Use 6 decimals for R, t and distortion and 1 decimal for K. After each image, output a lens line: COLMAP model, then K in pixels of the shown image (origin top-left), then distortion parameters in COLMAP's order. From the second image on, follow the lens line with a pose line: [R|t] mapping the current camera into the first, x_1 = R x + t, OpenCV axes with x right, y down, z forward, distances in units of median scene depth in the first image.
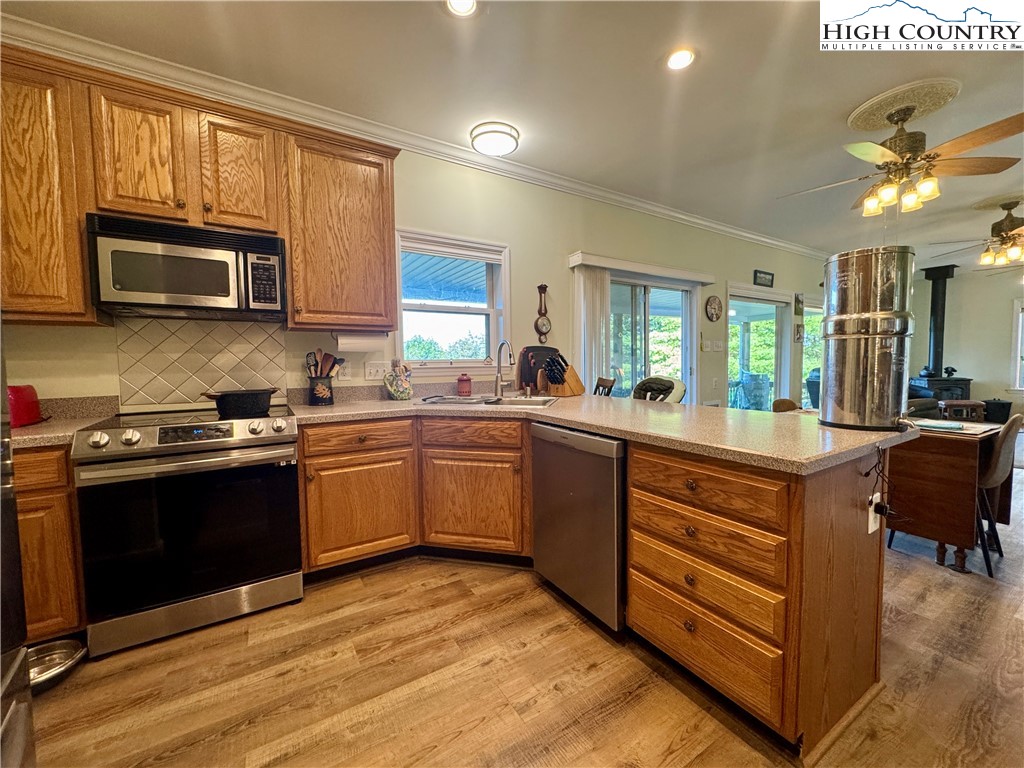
lens RADIAL K [[410.1, 0, 512.0], [0, 410.1, 384.0], [0, 0, 1]] dist [-0.002783, -0.000171]
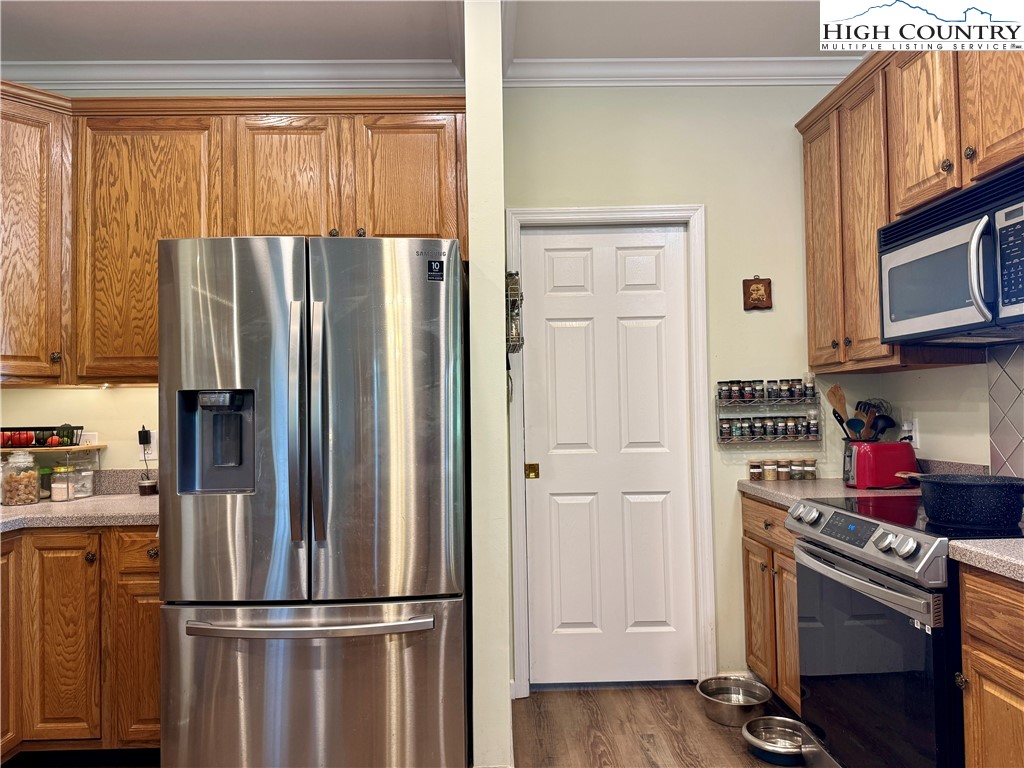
lens RADIAL K [[726.4, 0, 512.0], [0, 726.4, 384.0], [0, 0, 1]] dist [0.002486, 0.001181]
pose [[-0.500964, -0.008689, -0.865425, 0.496697], [-0.023050, 0.999729, 0.003305, -0.100919], [0.865161, 0.021604, -0.501028, 1.024182]]
